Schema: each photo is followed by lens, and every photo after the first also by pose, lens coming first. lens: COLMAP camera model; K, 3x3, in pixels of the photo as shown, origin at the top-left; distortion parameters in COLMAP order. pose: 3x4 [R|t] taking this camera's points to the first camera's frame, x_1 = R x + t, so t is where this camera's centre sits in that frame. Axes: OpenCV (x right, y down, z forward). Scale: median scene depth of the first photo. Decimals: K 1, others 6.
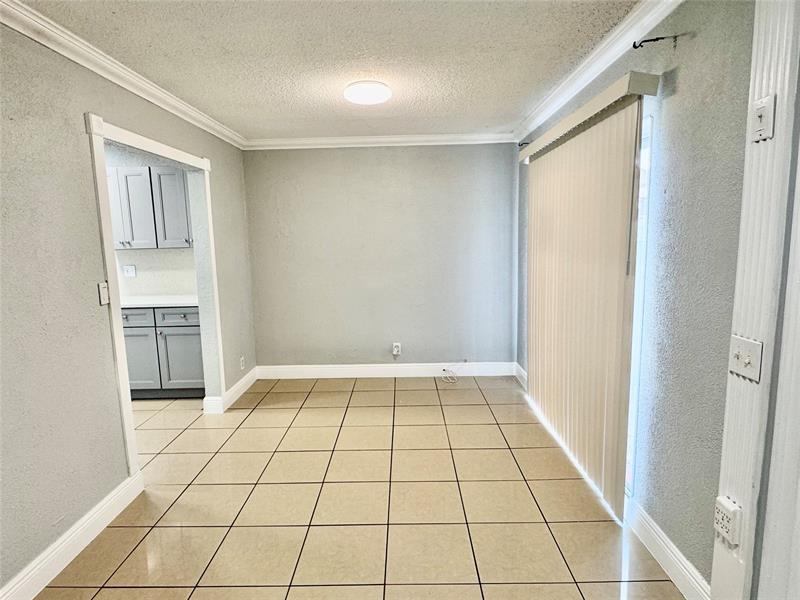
lens RADIAL K [[453.9, 0, 401.3], [0, 453.9, 297.1], [0, 0, 1]] dist [-0.006009, 0.001714]
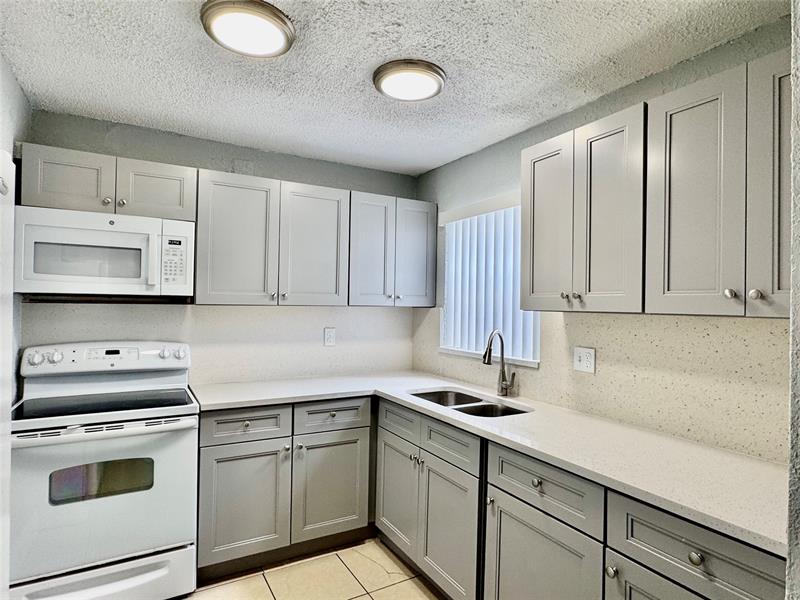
lens RADIAL K [[453.9, 0, 400.0], [0, 453.9, 297.2], [0, 0, 1]] dist [-0.006009, 0.001714]
pose [[0.503950, 0.026750, -0.863319, -0.336547], [-0.148551, 0.987311, -0.056123, -0.074353], [0.850862, 0.156530, 0.501529, 0.677711]]
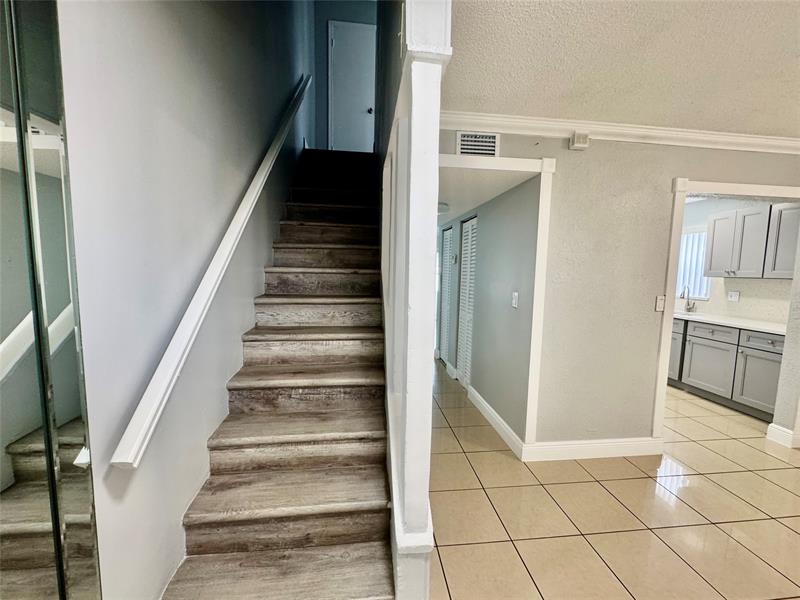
lens RADIAL K [[320.4, 0, 396.7], [0, 320.4, 299.9], [0, 0, 1]] dist [-0.001385, -0.000695]
pose [[0.110197, 0.120382, -0.986593, 0.146697], [-0.154440, 0.982655, 0.102651, 0.002919], [0.981838, 0.141057, 0.126877, 0.033661]]
